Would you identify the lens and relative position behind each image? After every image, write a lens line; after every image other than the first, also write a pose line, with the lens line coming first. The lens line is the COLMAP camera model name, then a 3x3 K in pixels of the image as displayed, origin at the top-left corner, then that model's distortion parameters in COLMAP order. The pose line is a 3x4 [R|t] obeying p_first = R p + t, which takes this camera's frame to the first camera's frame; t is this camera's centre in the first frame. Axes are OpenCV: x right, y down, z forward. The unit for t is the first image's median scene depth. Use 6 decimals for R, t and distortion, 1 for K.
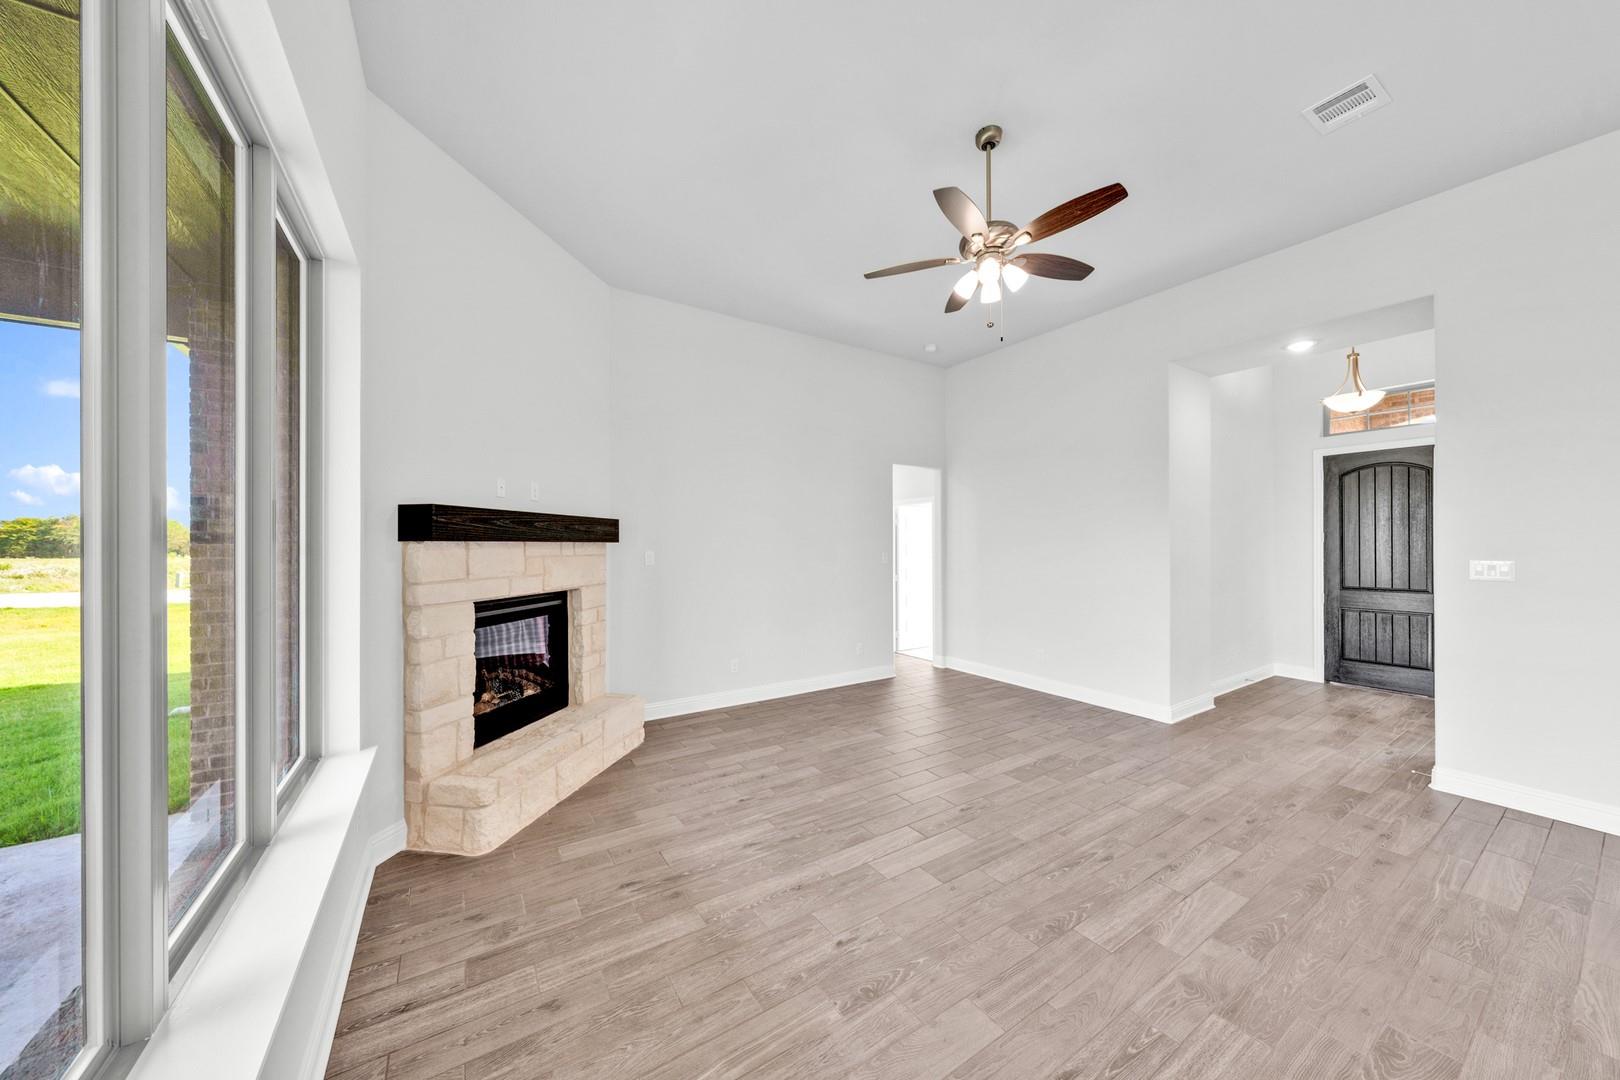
lens RADIAL K [[544.2, 0, 809.4], [0, 544.2, 545.8], [0, 0, 1]] dist [0.000525, 0.000075]
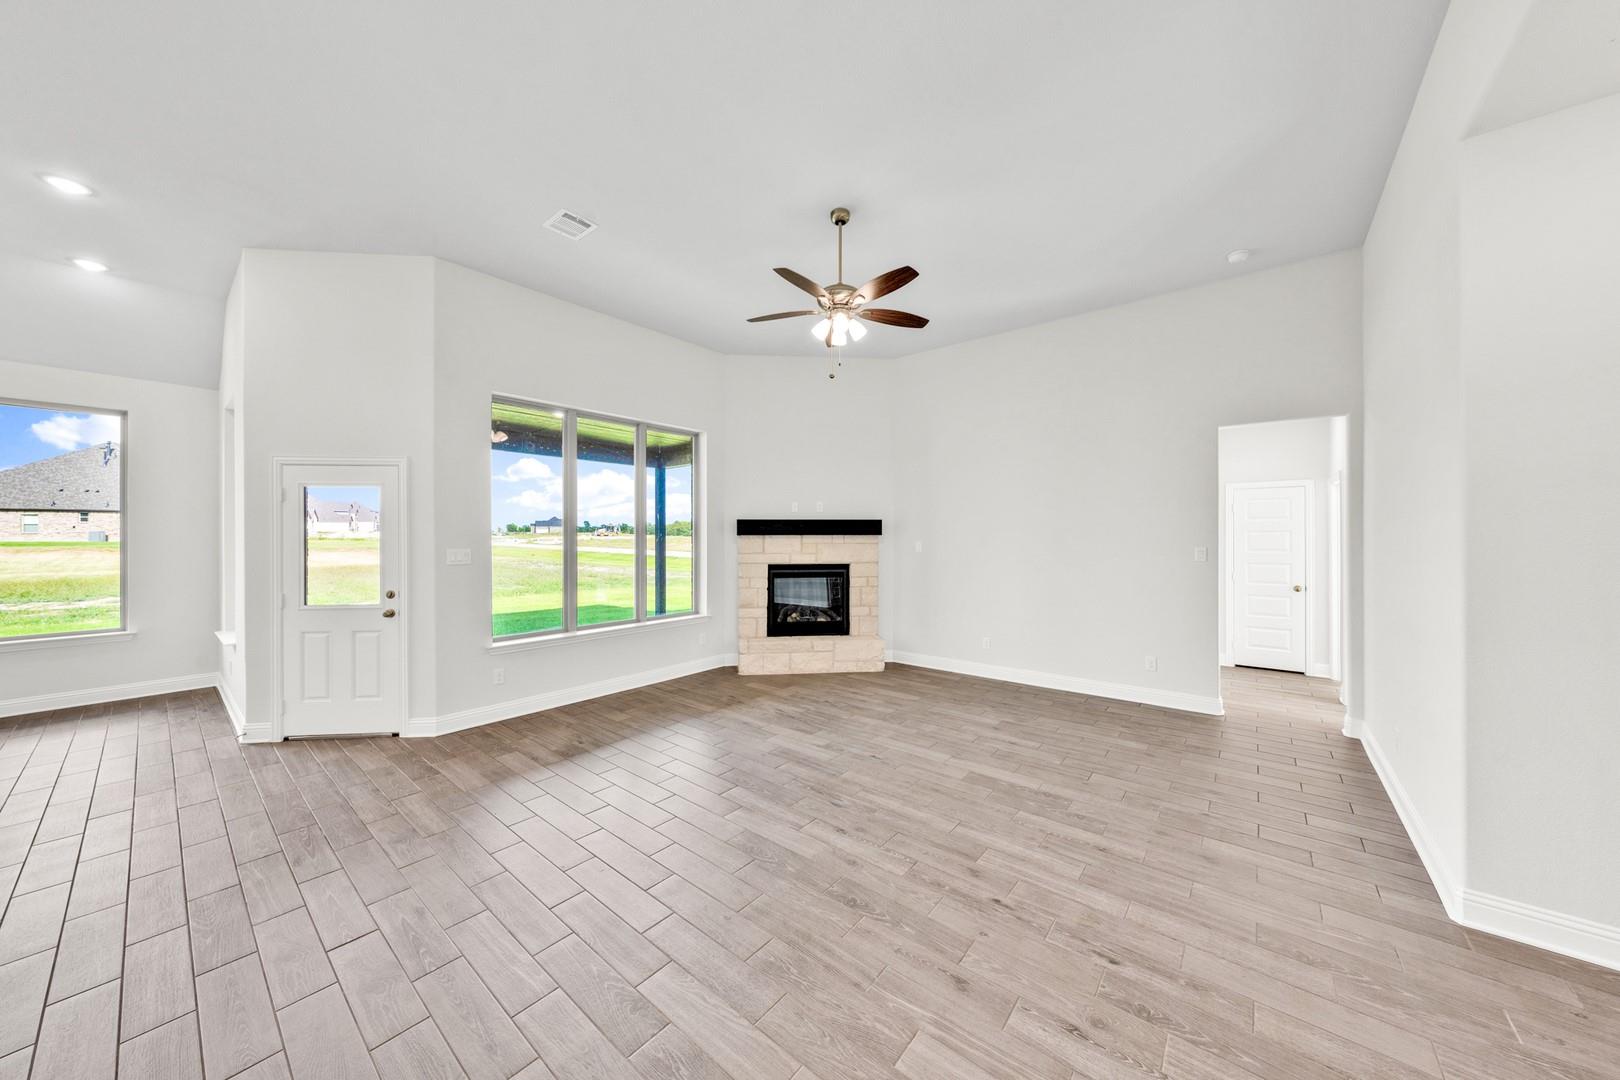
lens RADIAL K [[544.2, 0, 807.6], [0, 544.2, 535.8], [0, 0, 1]] dist [0.000525, 0.000075]
pose [[0.304536, -0.002016, -0.952499, 1.363562], [-0.000088, 0.999998, -0.002144, -0.001625], [0.952501, 0.000737, 0.304535, 0.484236]]
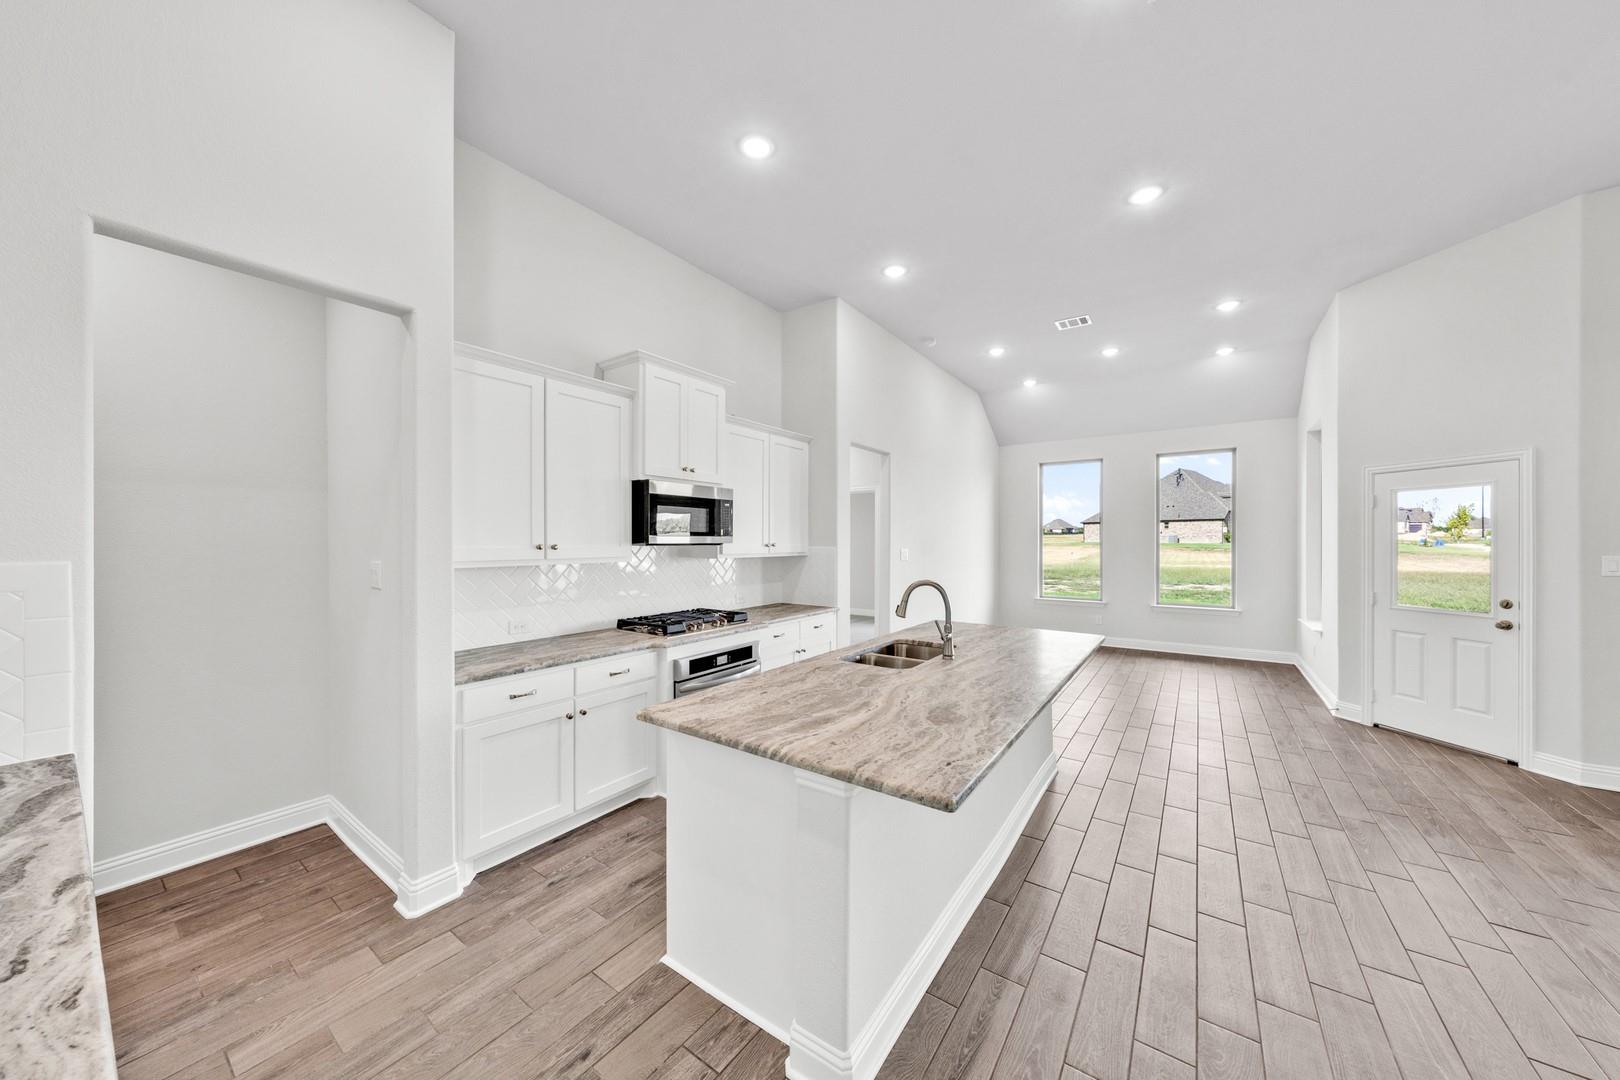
lens RADIAL K [[544.2, 0, 802.3], [0, 544.2, 543.8], [0, 0, 1]] dist [0.000525, 0.000075]
pose [[-0.931093, 0.003309, -0.364768, 2.023200], [0.000623, 0.999972, 0.007481, -0.005742], [0.364783, 0.006738, -0.931068, 0.441092]]
